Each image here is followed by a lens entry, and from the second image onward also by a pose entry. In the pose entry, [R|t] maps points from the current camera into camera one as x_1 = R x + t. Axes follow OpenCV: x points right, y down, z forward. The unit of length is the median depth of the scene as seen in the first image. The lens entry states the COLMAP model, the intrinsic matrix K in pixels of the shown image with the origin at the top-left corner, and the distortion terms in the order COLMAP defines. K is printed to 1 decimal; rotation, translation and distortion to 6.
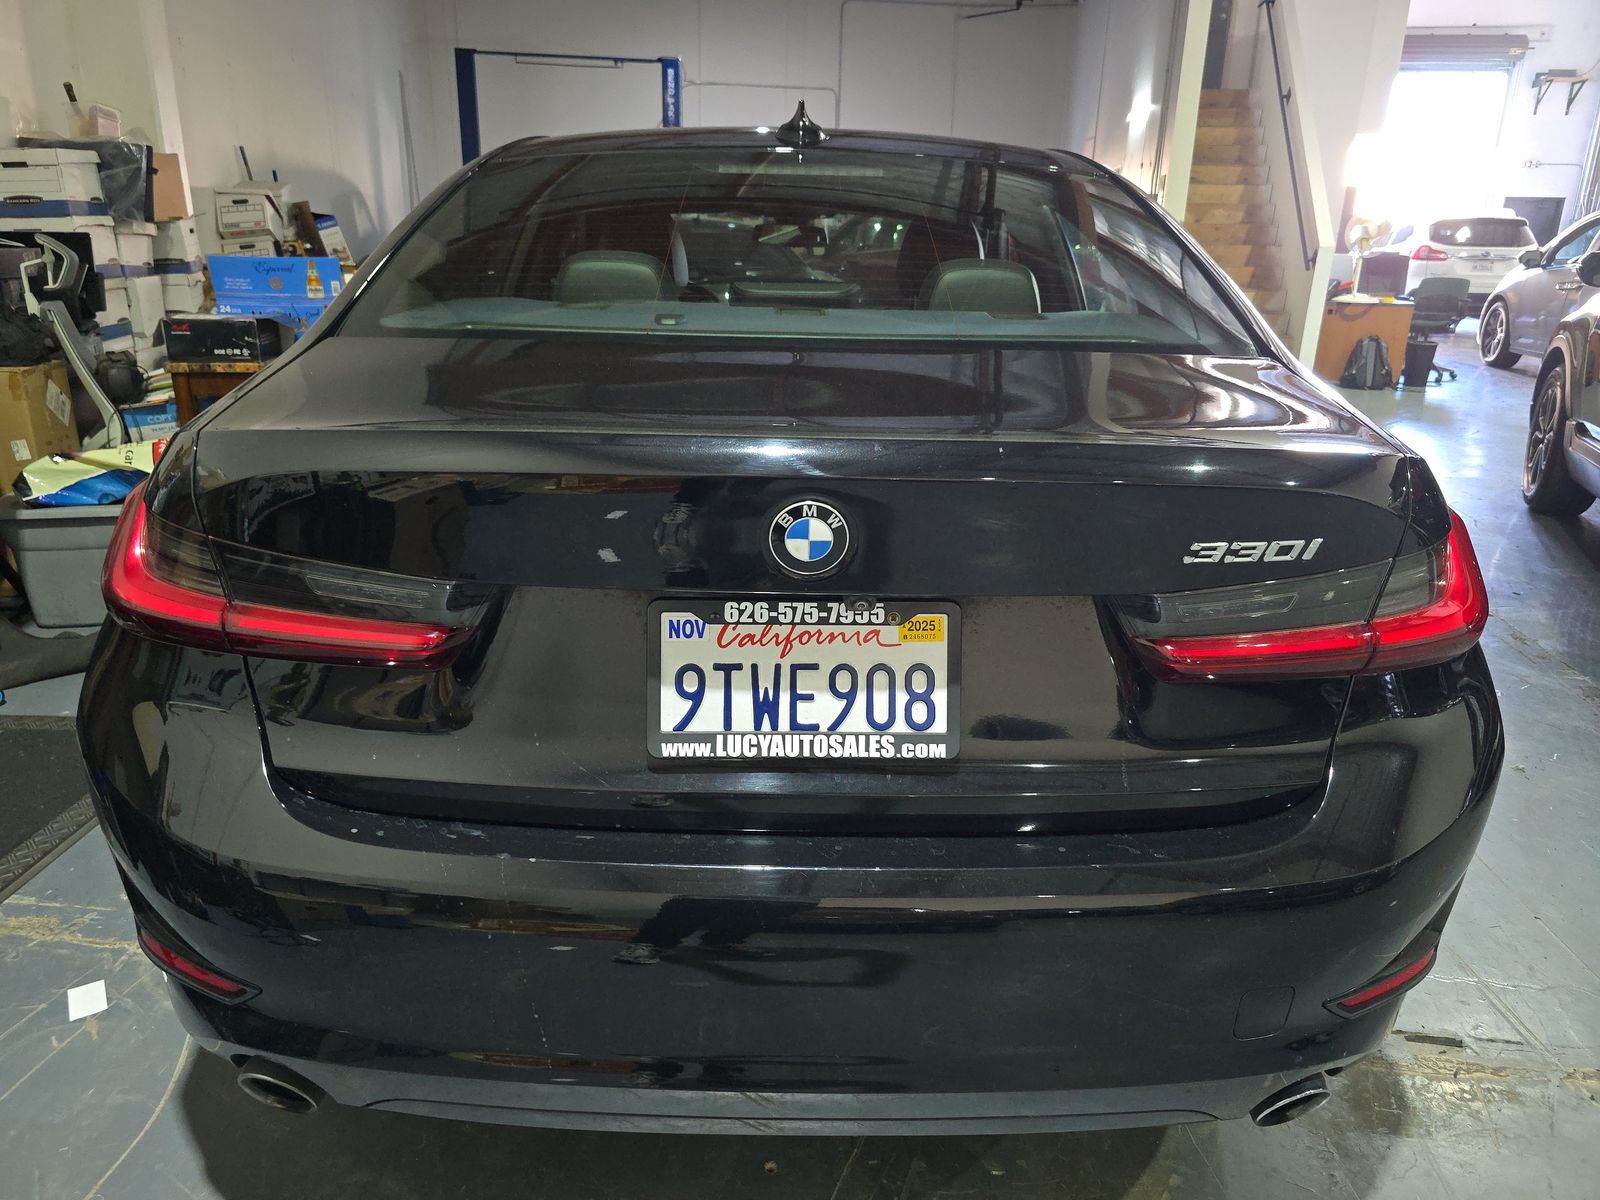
lens RADIAL K [[1072.5, 0, 800.0], [0, 1072.5, 600.0], [0, 0, 1]] dist [-0.000124, -0.000337]
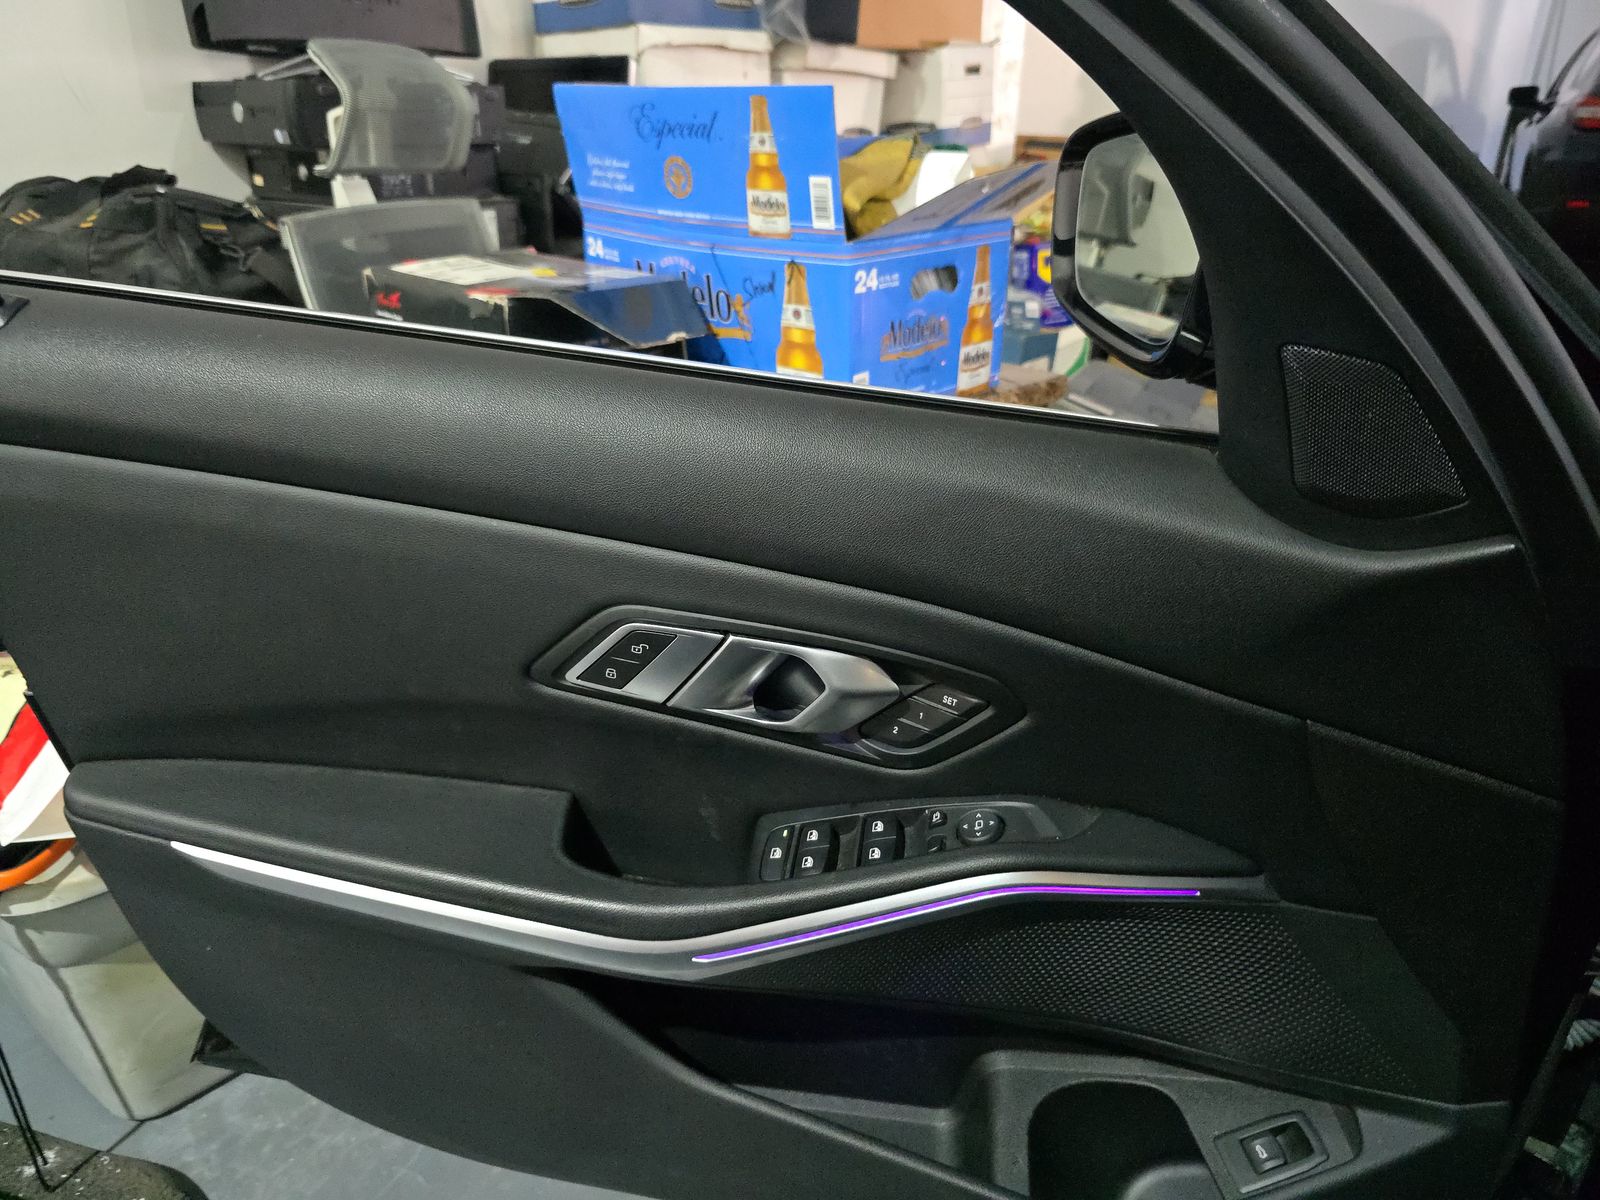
lens RADIAL K [[1072.5, 0, 800.0], [0, 1072.5, 600.0], [0, 0, 1]] dist [-0.000124, -0.000337]
pose [[0.617692, 0.317744, -0.719372, -0.206561], [-0.251554, 0.946513, 0.202073, -0.248939], [0.745102, 0.056142, 0.664583, 0.820976]]
